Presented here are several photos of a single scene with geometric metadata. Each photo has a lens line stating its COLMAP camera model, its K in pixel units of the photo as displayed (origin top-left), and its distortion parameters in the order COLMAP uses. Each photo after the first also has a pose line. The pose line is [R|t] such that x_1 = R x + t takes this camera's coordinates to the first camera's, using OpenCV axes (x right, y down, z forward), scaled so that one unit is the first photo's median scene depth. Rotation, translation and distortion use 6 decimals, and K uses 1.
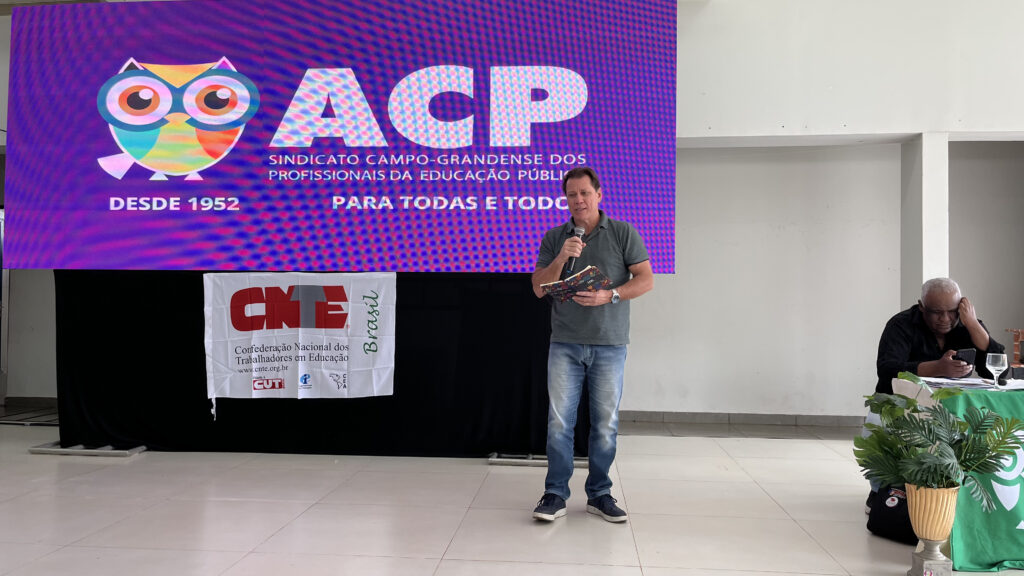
lens RADIAL K [[815.5, 0, 512.0], [0, 815.5, 288.0], [0, 0, 1]] dist [0.076218, -0.121957]
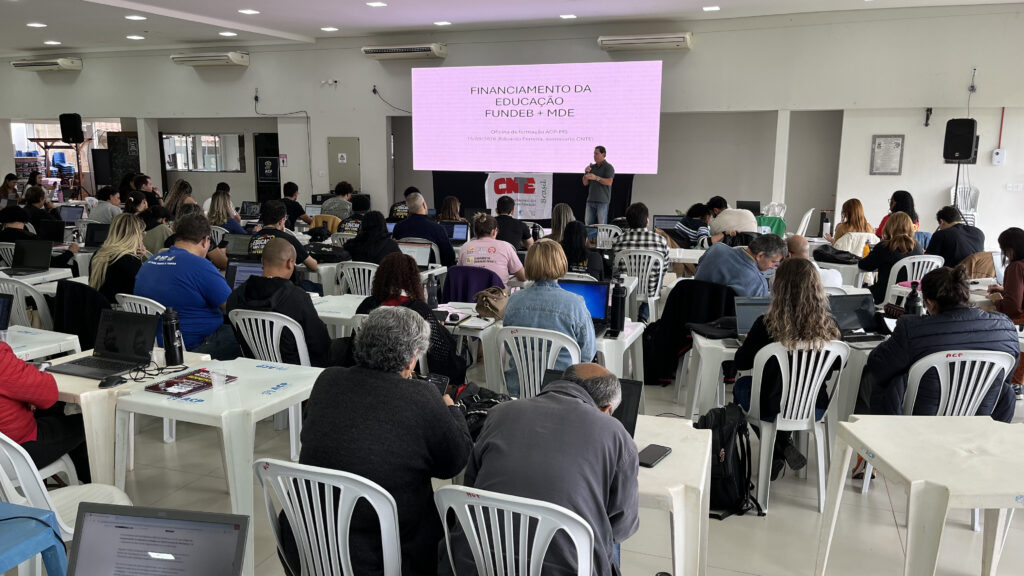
lens RADIAL K [[816.5, 0, 511.3], [0, 816.5, 293.7], [0, 0, 1]] dist [0.076100, -0.122467]
pose [[0.966894, 0.040663, -0.251916, 0.408660], [0.008949, 0.981211, 0.192729, -0.144701], [0.255020, -0.188603, 0.948364, -1.615906]]
